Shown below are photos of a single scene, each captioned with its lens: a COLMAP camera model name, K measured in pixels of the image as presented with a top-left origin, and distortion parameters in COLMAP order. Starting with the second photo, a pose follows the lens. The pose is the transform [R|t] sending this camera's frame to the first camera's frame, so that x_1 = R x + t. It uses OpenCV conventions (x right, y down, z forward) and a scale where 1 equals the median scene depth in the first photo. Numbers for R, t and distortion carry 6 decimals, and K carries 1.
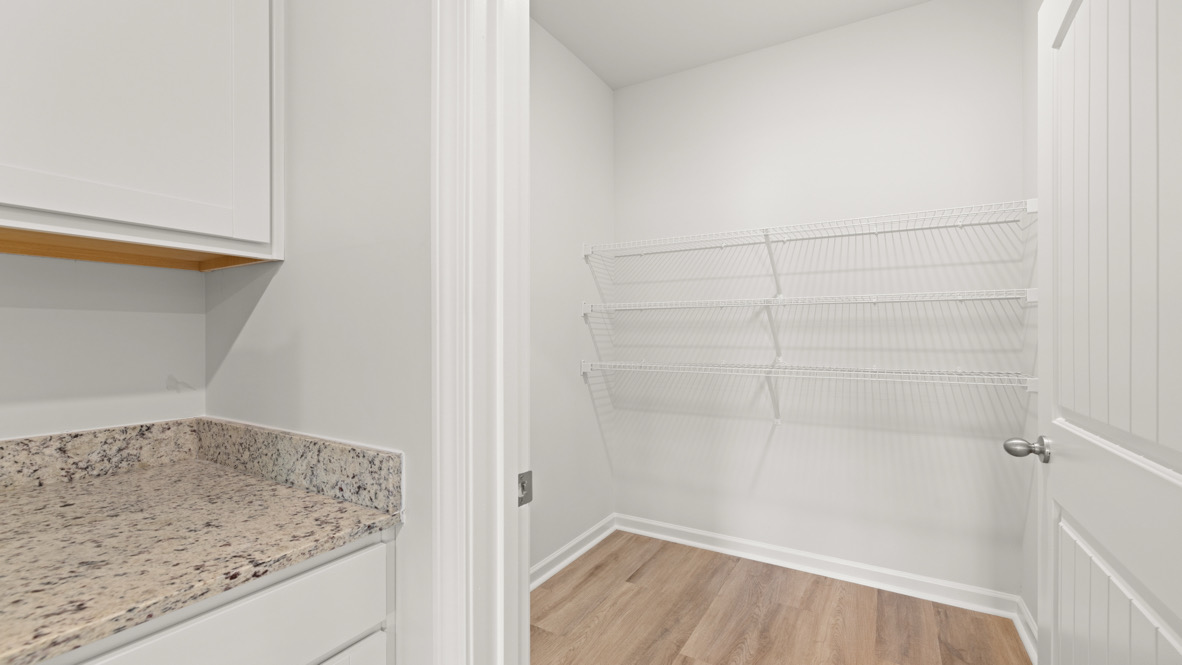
lens RADIAL K [[485.7, 0, 590.3], [0, 485.7, 335.3], [0, 0, 1]] dist [-0.000345, -0.000012]
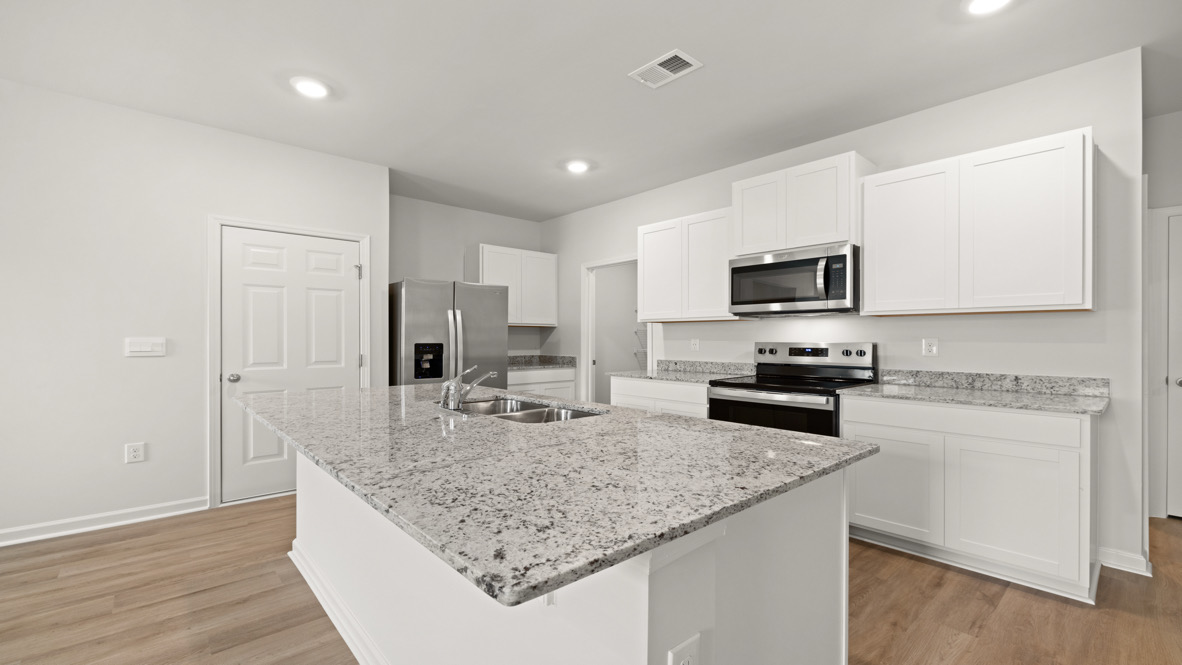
lens RADIAL K [[484.5, 0, 590.3], [0, 484.5, 335.5], [0, 0, 1]] dist [-0.013294, -0.000324]
pose [[0.955594, -0.001336, -0.294683, 1.511235], [0.000459, 0.999995, -0.003043, -0.031190], [0.294685, 0.002773, 0.955590, -4.569687]]
